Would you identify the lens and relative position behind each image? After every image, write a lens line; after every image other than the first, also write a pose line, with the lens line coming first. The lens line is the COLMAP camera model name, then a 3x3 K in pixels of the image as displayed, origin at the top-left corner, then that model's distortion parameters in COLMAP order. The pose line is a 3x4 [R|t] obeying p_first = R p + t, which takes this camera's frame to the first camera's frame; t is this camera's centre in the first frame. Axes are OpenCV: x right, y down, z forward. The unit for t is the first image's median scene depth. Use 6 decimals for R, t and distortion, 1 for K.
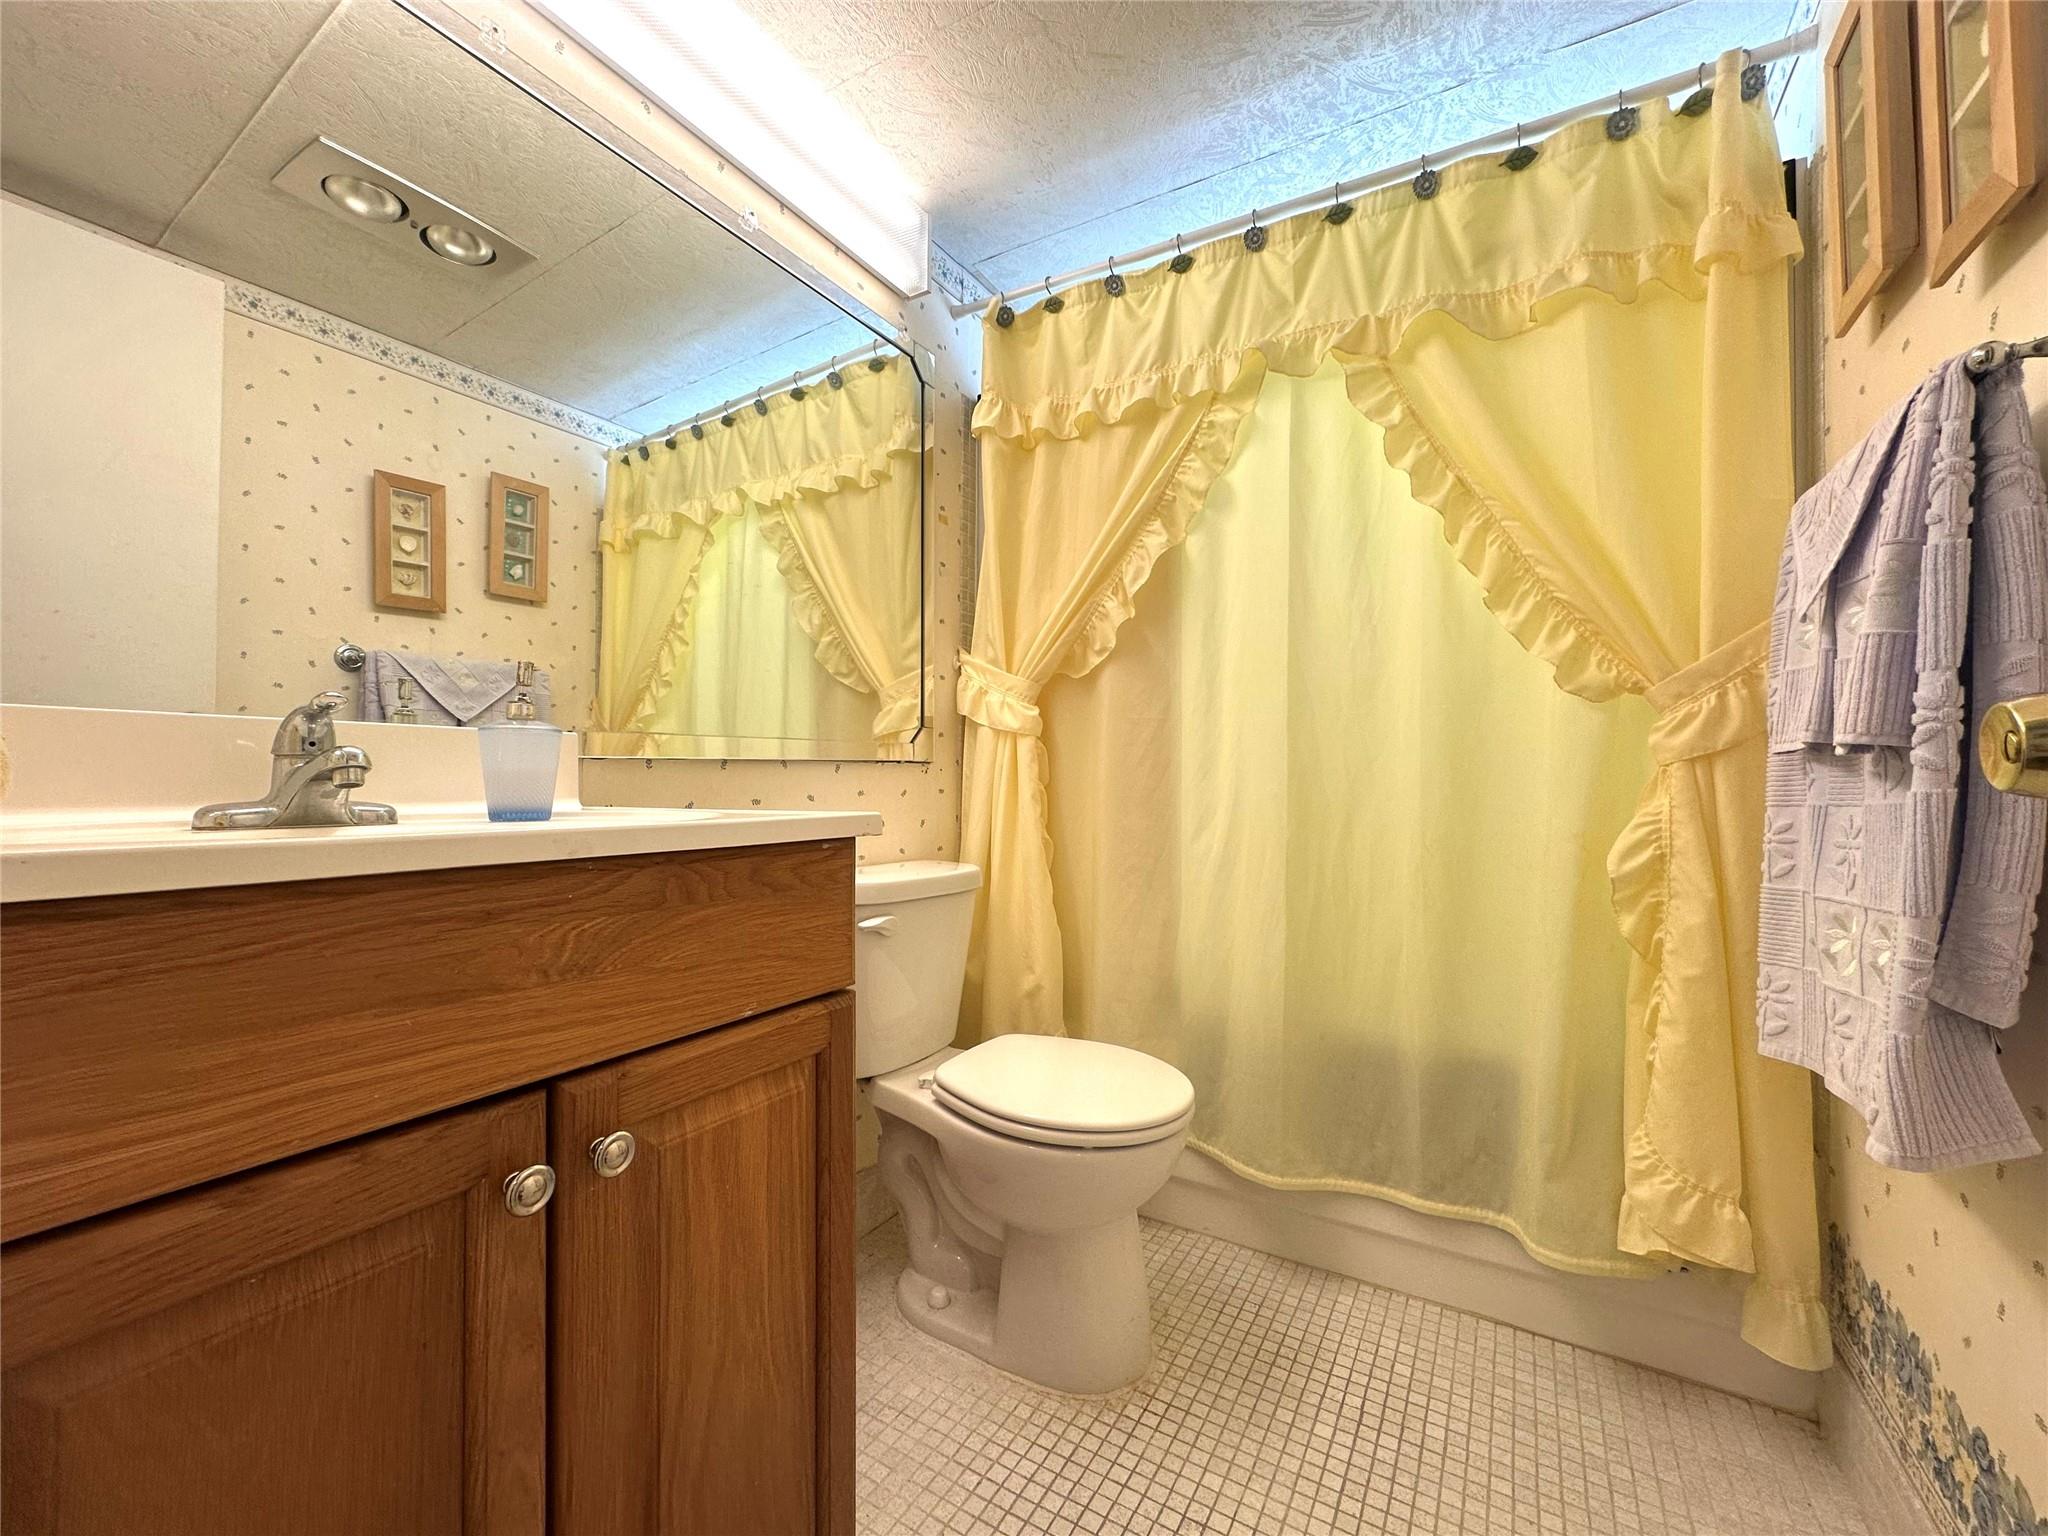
lens RADIAL K [[816.7, 0, 1021.2], [0, 816.7, 762.2], [0, 0, 1]] dist [-0.001016, 0.000256]
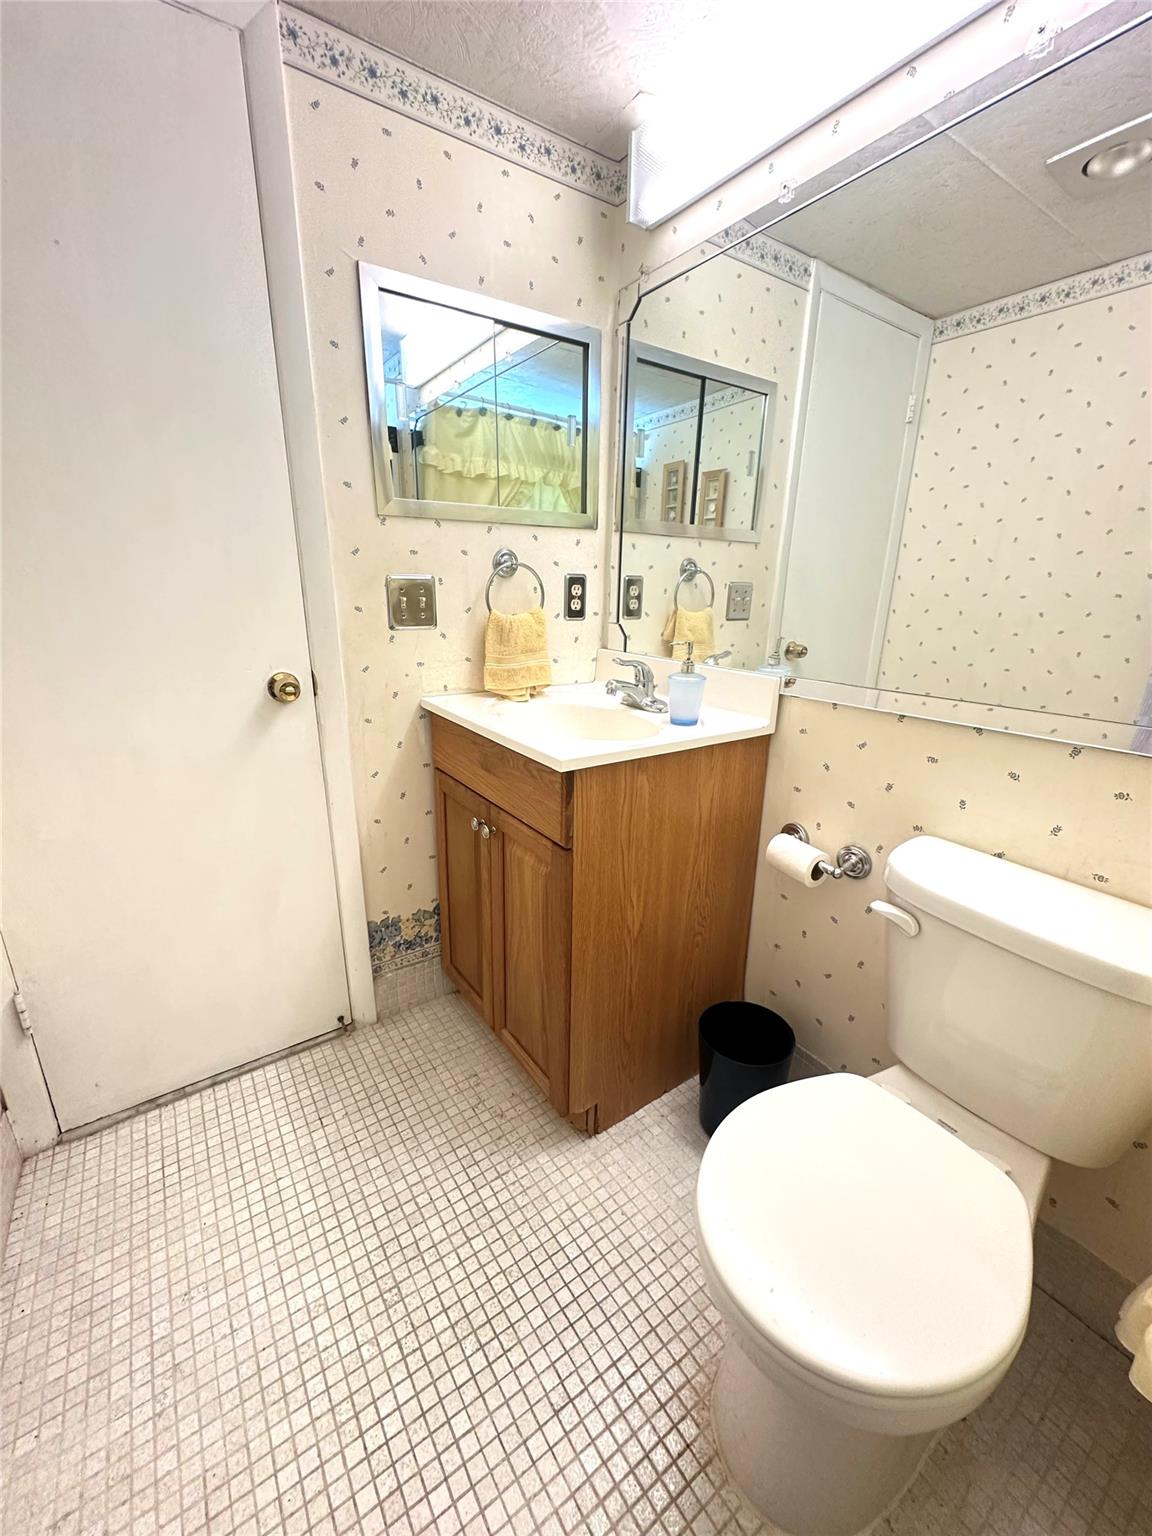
lens RADIAL K [[612.6, 0, 576.4], [0, 612.6, 767.3], [0, 0, 1]] dist [-0.001016, 0.000256]
pose [[-0.399733, 0.265312, -0.877396, 0.686023], [-0.008555, 0.956074, 0.293001, -0.213716], [0.916592, 0.124628, -0.379904, 1.143870]]
